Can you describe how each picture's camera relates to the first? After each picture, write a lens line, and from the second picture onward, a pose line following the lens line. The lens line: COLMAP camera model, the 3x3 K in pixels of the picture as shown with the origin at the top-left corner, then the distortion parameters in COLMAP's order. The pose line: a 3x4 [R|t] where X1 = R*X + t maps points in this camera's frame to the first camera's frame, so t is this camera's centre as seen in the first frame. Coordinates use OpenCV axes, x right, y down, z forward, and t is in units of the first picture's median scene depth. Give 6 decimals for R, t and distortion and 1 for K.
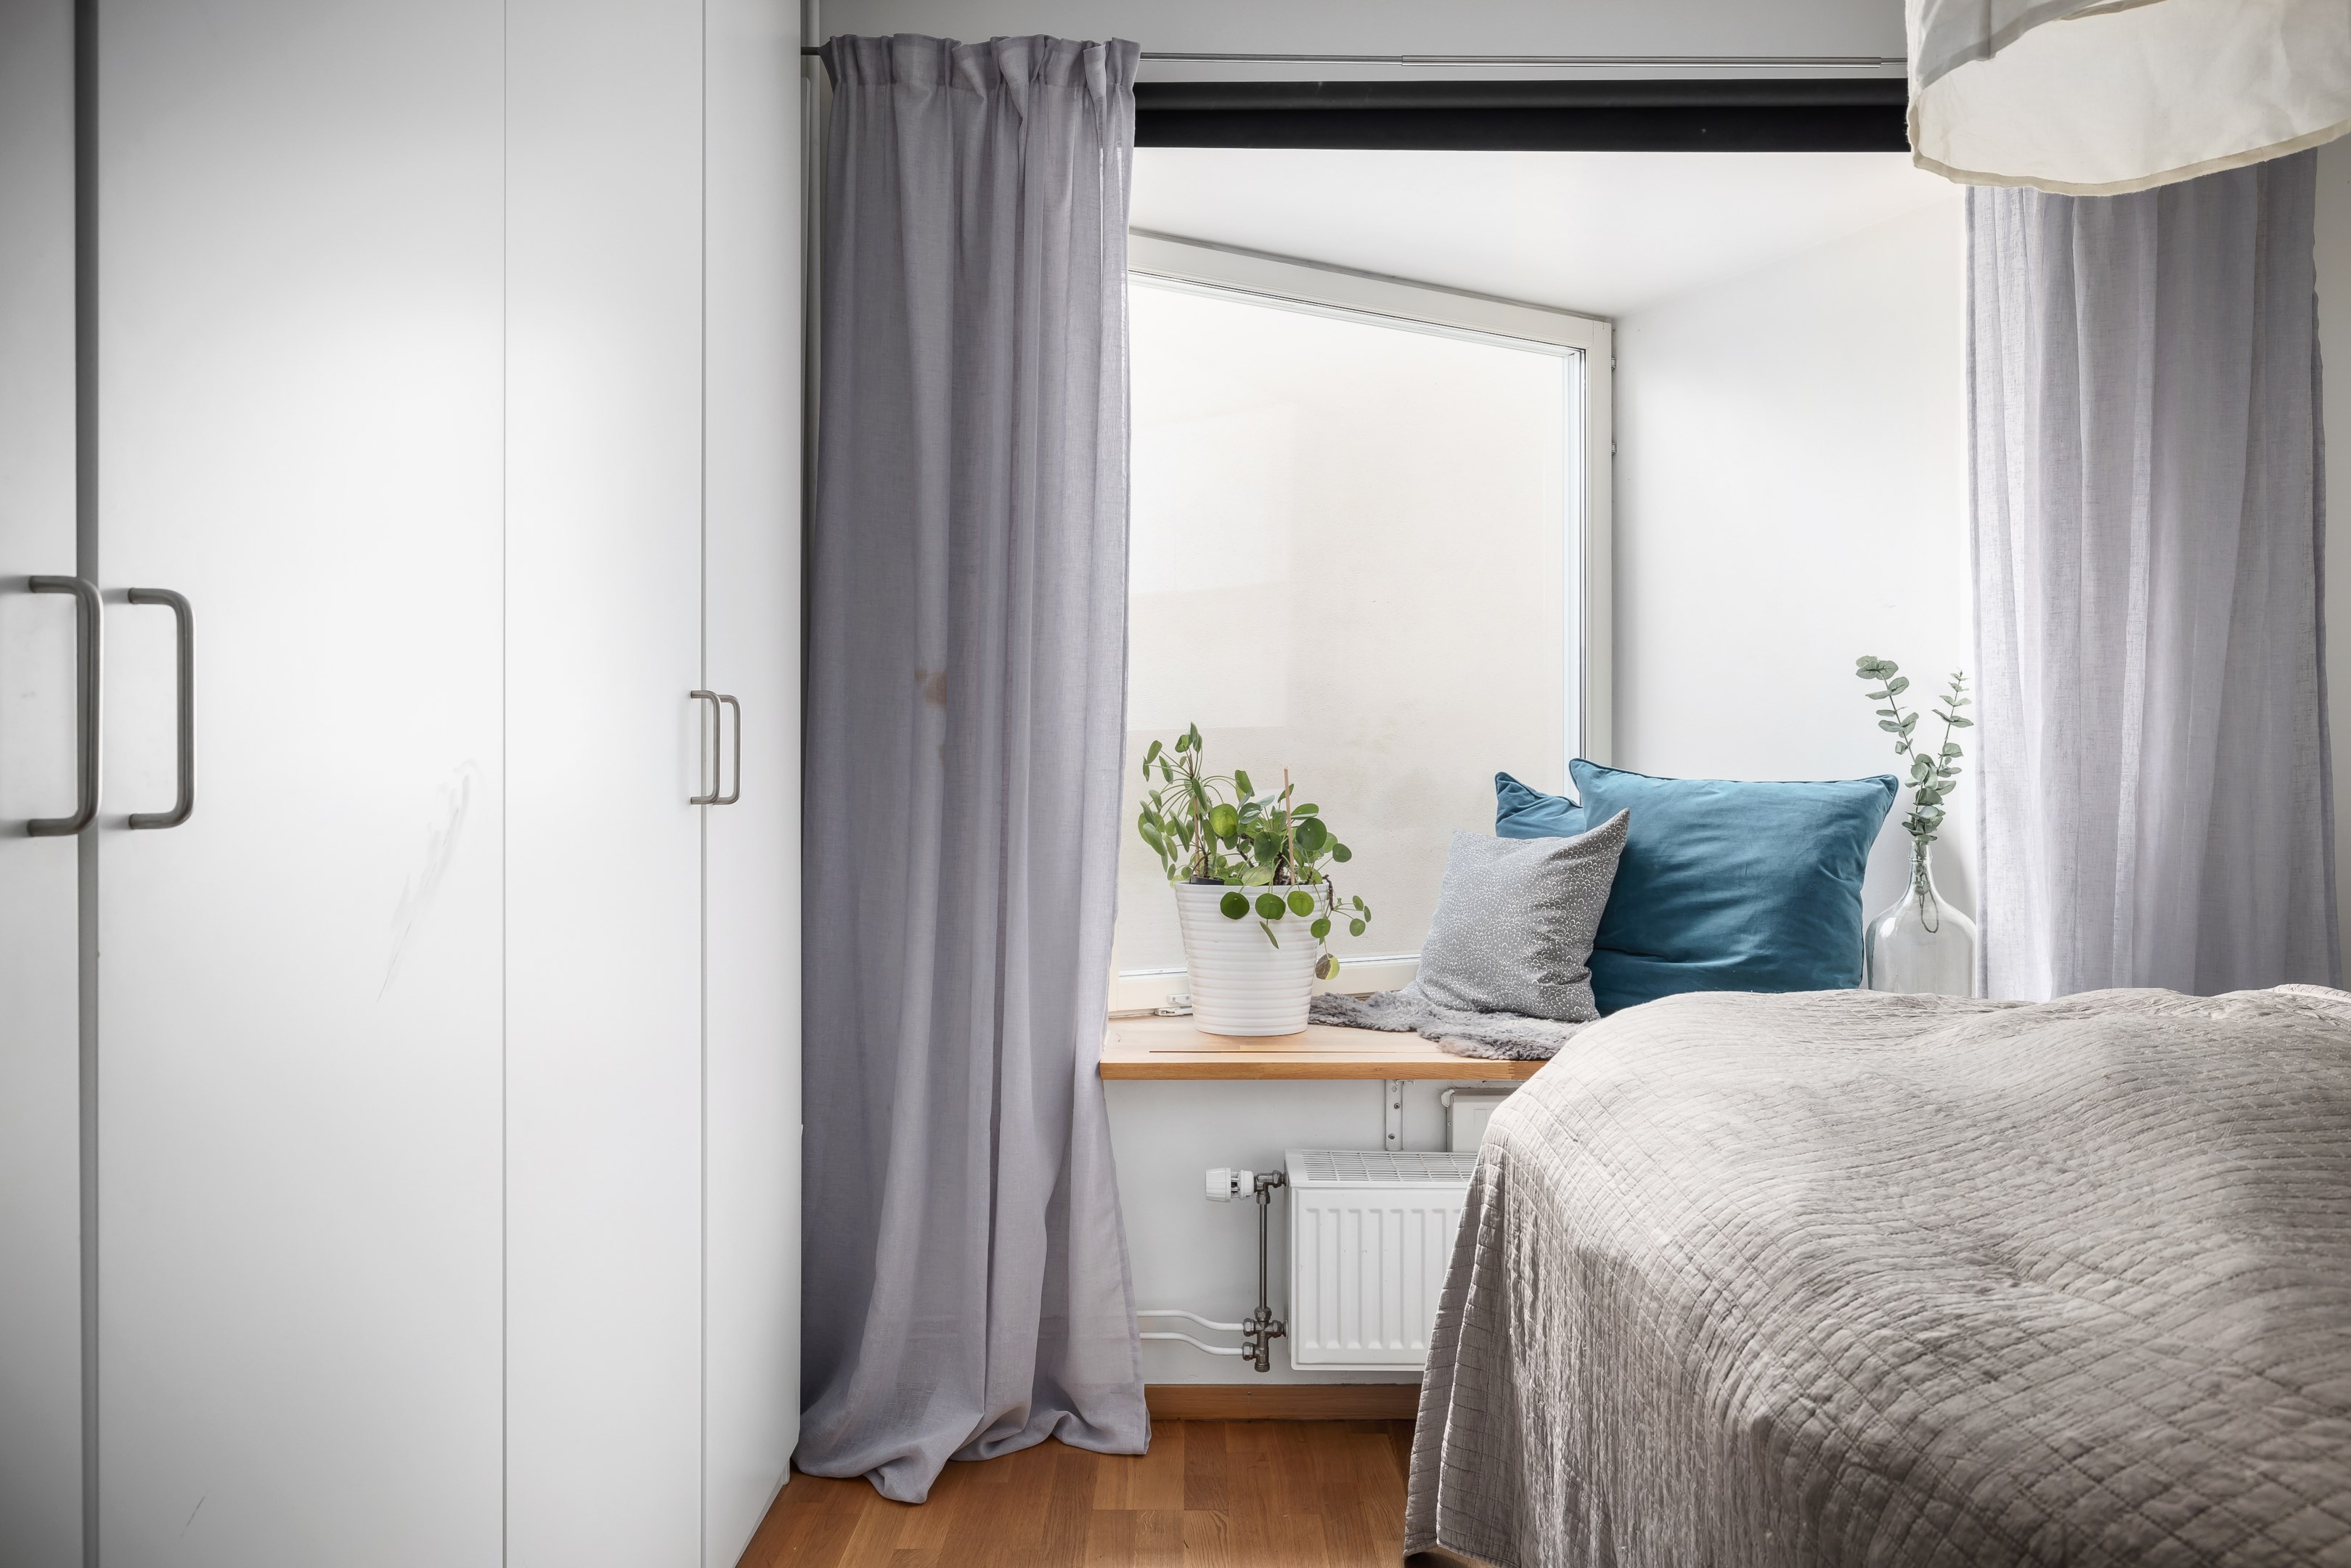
lens RADIAL K [[1463.4, 0, 1188.2], [0, 1463.4, 775.9], [0, 0, 1]] dist [0.003033, -0.002659]
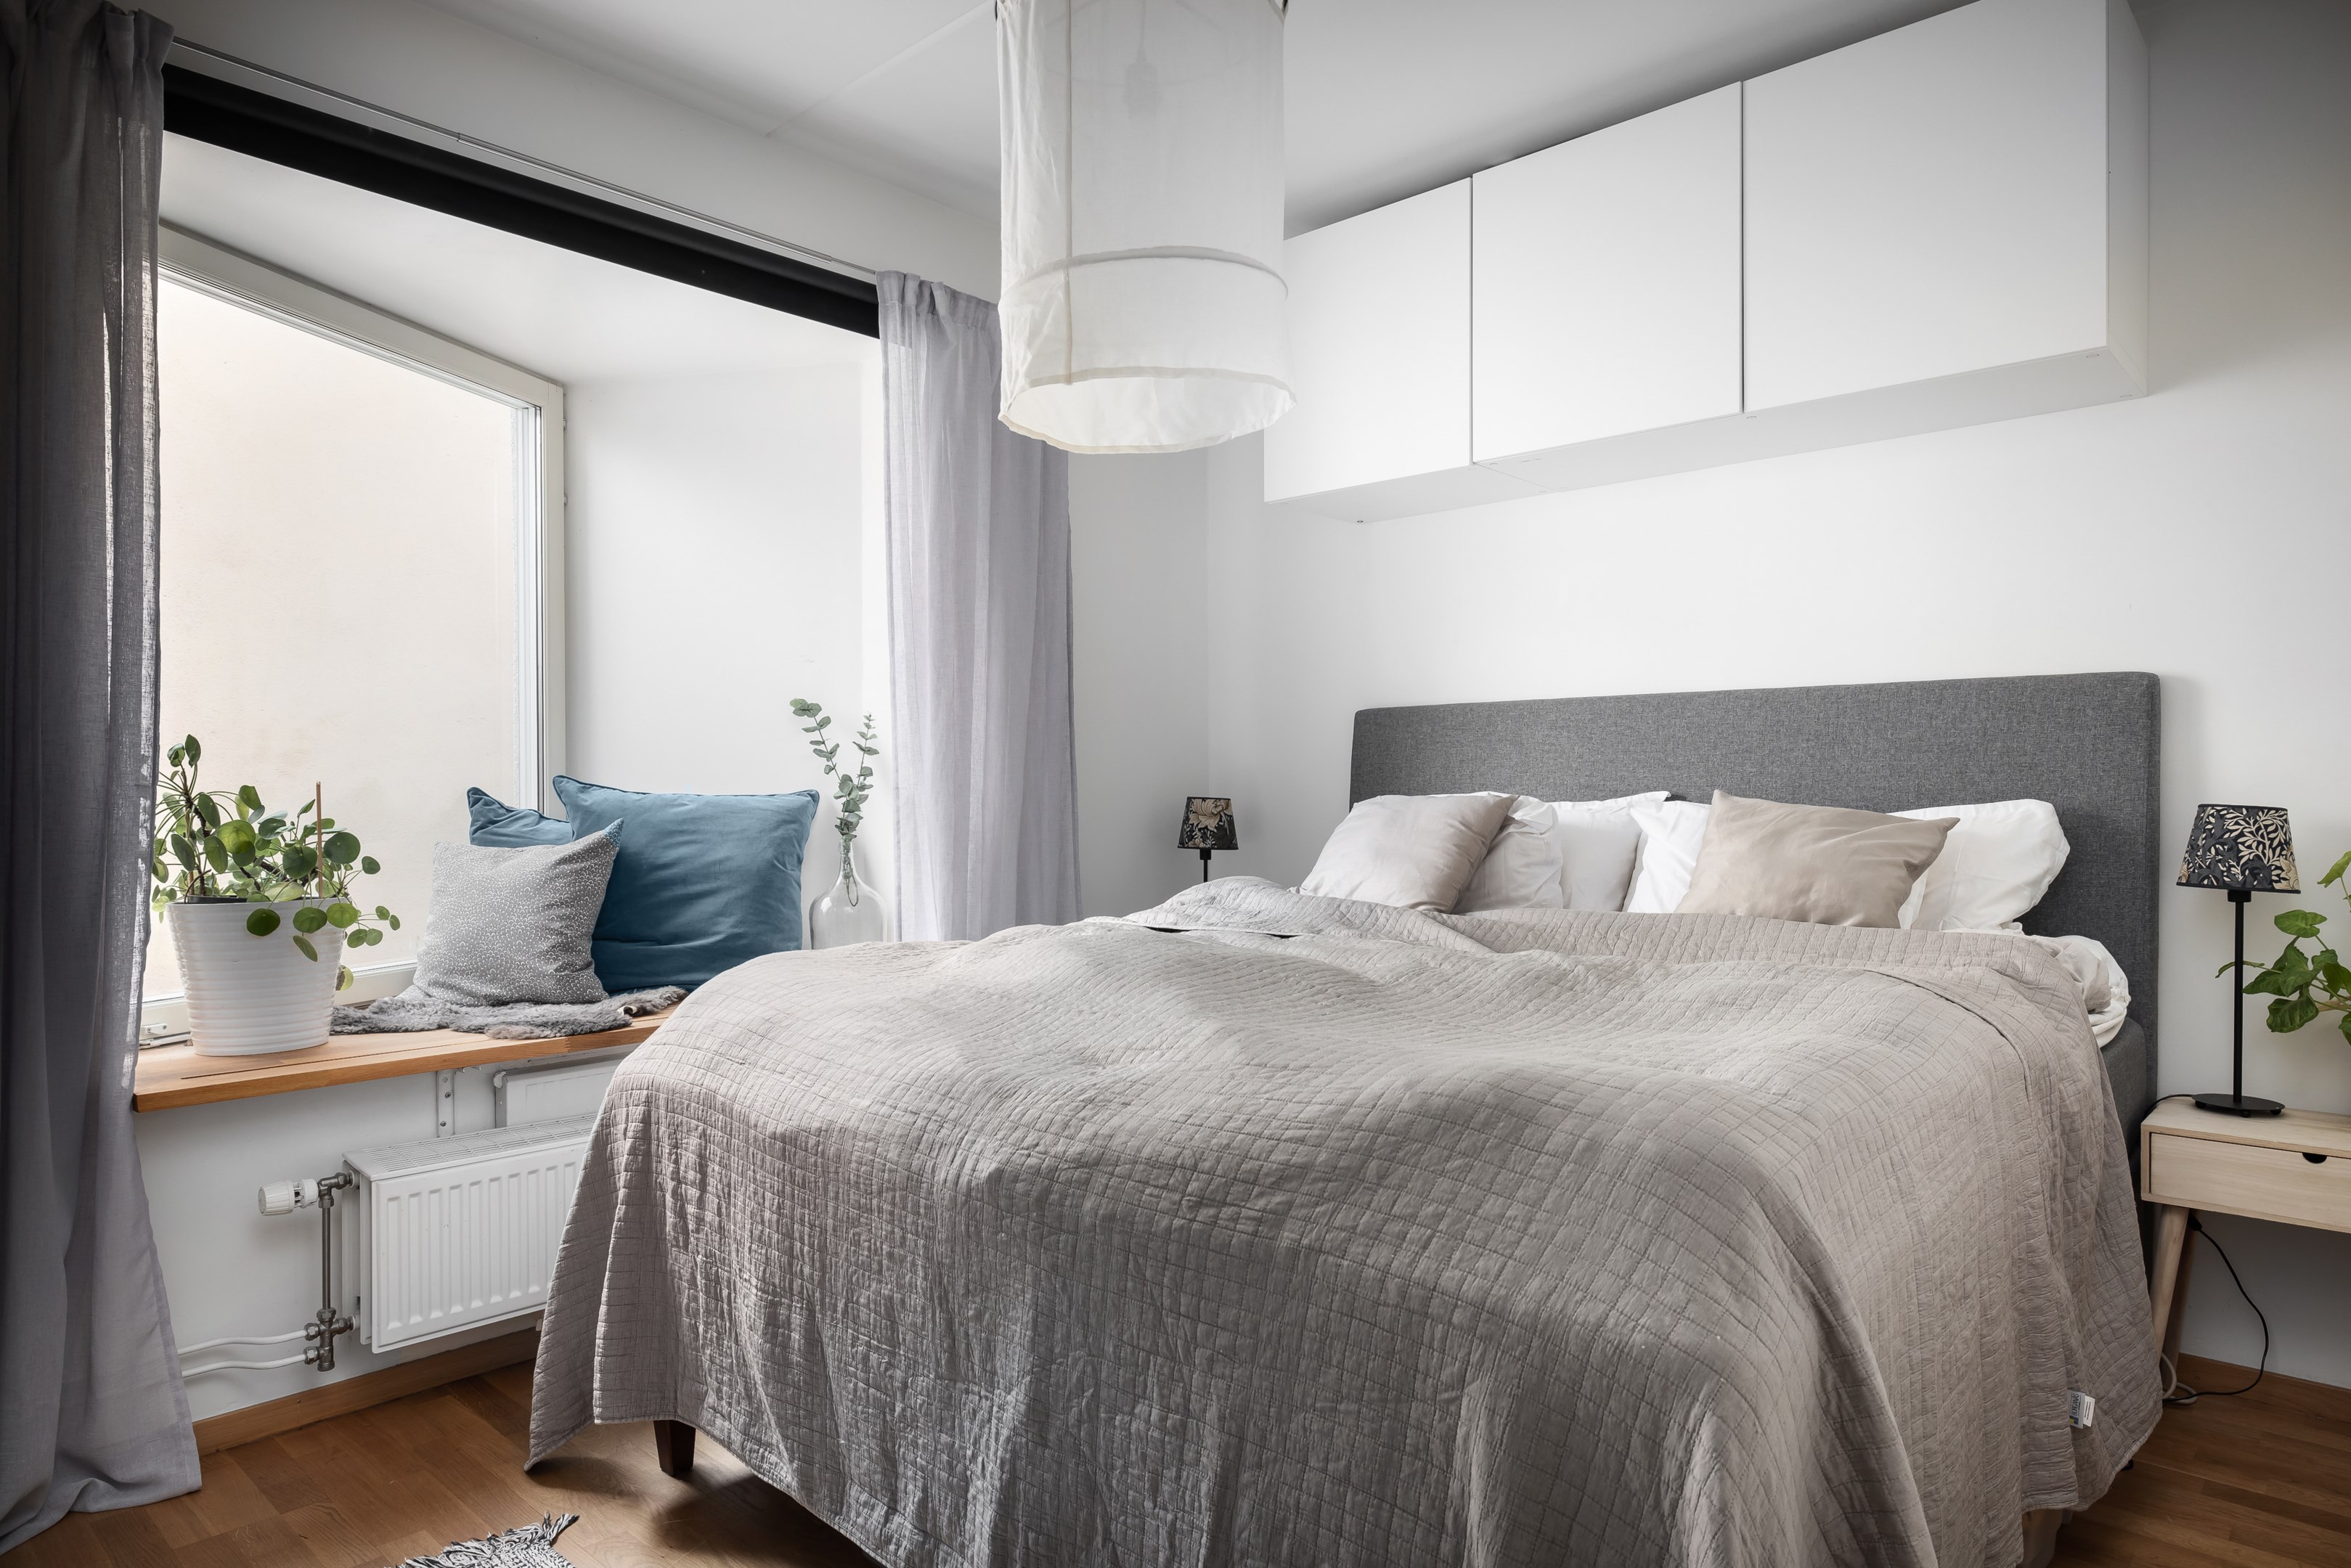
lens RADIAL K [[1389.4, 0, 1175.5], [0, 1389.4, 784.0], [0, 0, 1]] dist [0.000720, -0.000244]
pose [[0.675421, 0.002978, 0.737427, -0.253626], [-0.000115, 0.999992, -0.003933, -0.001200], [-0.737433, 0.002572, 0.675416, -0.094484]]
